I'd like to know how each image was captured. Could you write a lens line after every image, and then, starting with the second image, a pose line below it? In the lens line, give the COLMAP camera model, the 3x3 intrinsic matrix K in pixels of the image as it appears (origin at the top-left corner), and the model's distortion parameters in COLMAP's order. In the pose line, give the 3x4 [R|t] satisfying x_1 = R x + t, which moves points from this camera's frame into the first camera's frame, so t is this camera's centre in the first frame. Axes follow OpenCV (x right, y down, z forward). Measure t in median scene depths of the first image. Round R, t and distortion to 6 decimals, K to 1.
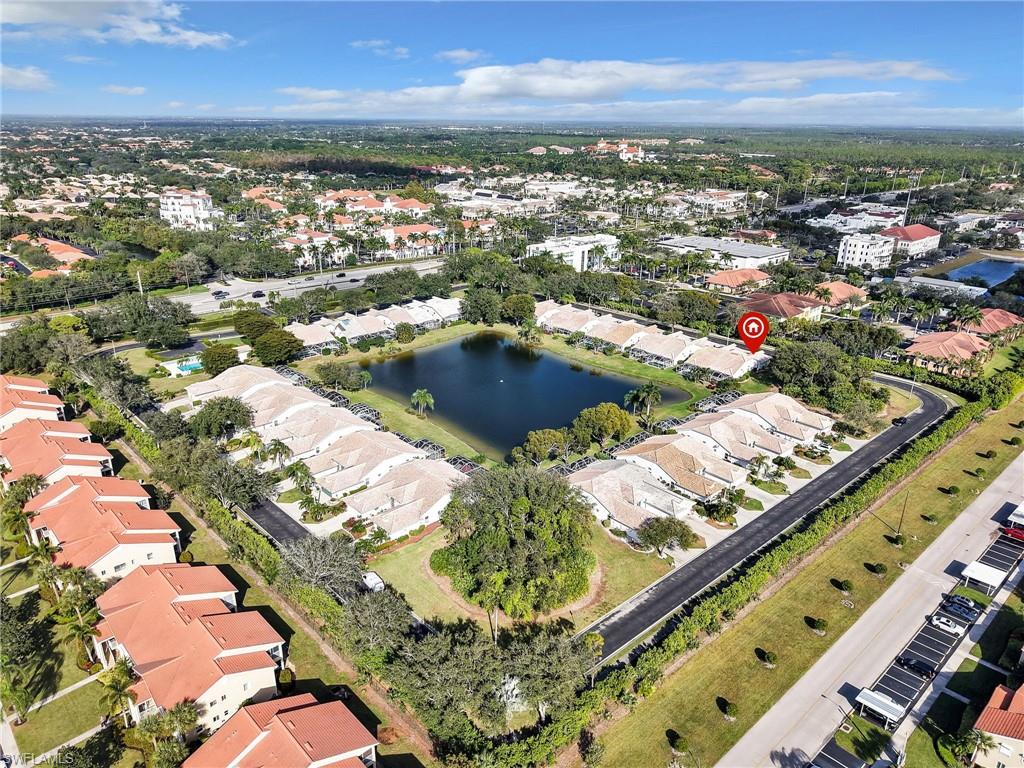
lens RADIAL K [[697.1, 0, 536.1], [0, 697.1, 382.2], [0, 0, 1]] dist [0.002936, 0.000282]
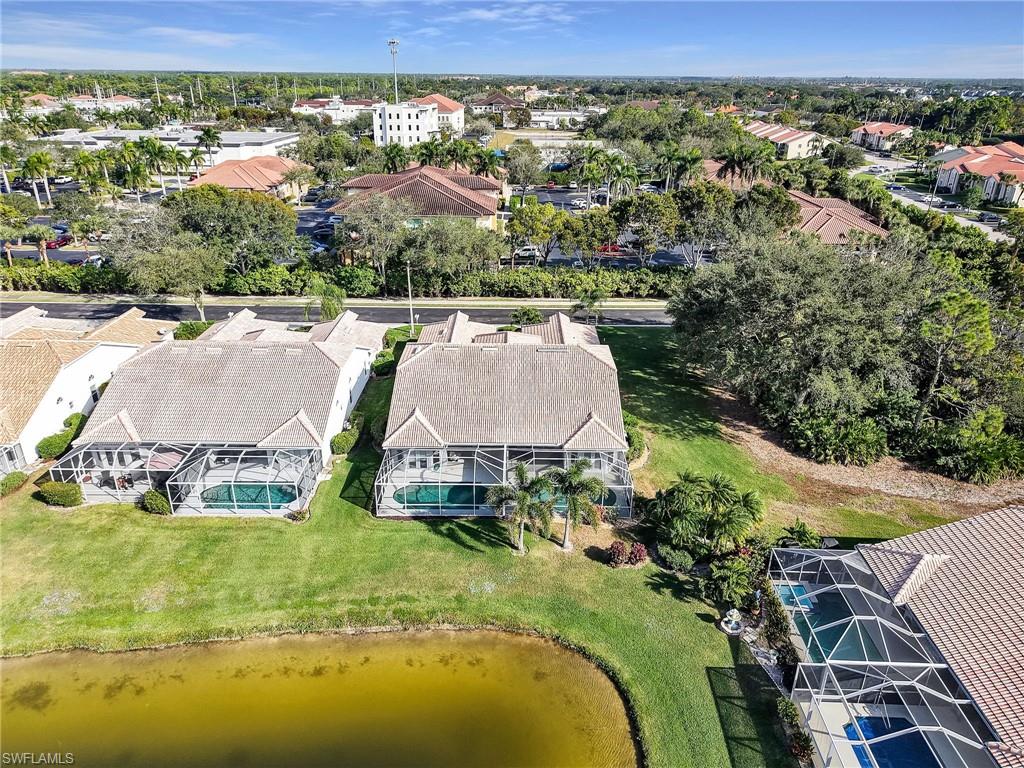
lens RADIAL K [[697.1, 0, 536.1], [0, 697.1, 382.2], [0, 0, 1]] dist [0.002936, 0.000282]
pose [[0.699880, -0.293219, 0.651299, 0.097232], [0.242466, 0.955238, 0.169502, -0.065386], [-0.671847, 0.039287, 0.739648, 0.711747]]
